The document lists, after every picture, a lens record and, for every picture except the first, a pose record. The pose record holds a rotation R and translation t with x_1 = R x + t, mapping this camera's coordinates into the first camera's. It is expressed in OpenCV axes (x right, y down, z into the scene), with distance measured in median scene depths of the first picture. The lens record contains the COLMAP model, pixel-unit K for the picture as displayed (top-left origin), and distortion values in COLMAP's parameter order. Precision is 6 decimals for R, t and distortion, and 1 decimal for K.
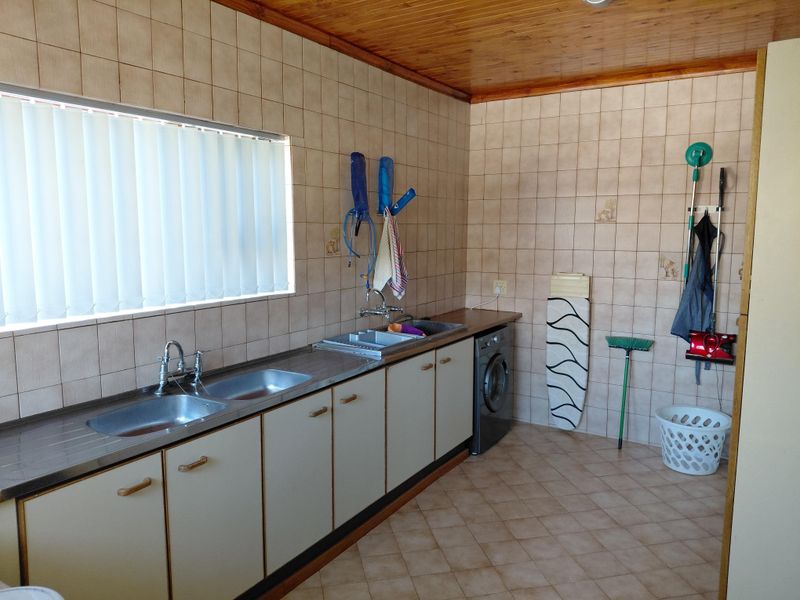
lens RADIAL K [[591.4, 0, 400.0], [0, 591.4, 300.0], [0, 0, 1]] dist [0.081974, -0.135294]
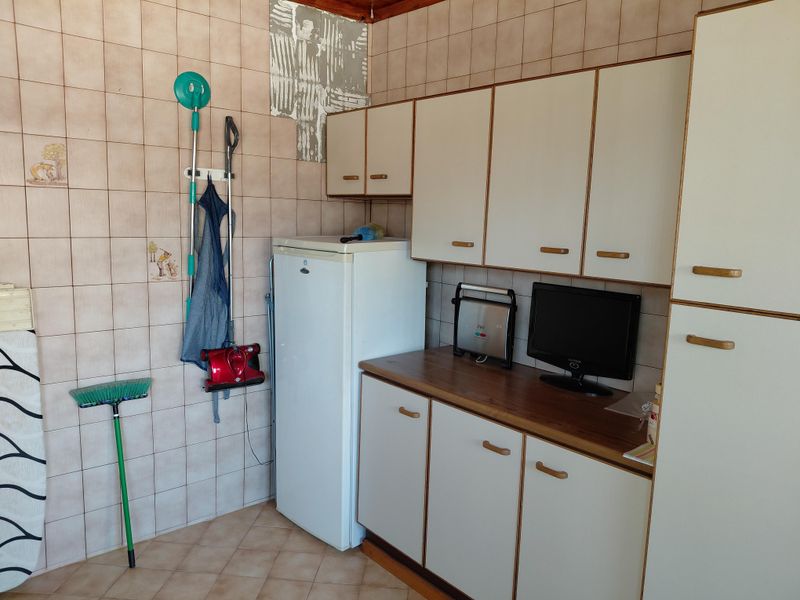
lens RADIAL K [[596.0, 0, 400.0], [0, 596.0, 300.0], [0, 0, 1]] dist [-0.001015, -0.002421]
pose [[0.276270, -0.131034, 0.952106, -0.096552], [0.092116, 0.989711, 0.109480, -0.060377], [-0.956656, 0.057458, 0.285497, 0.577080]]
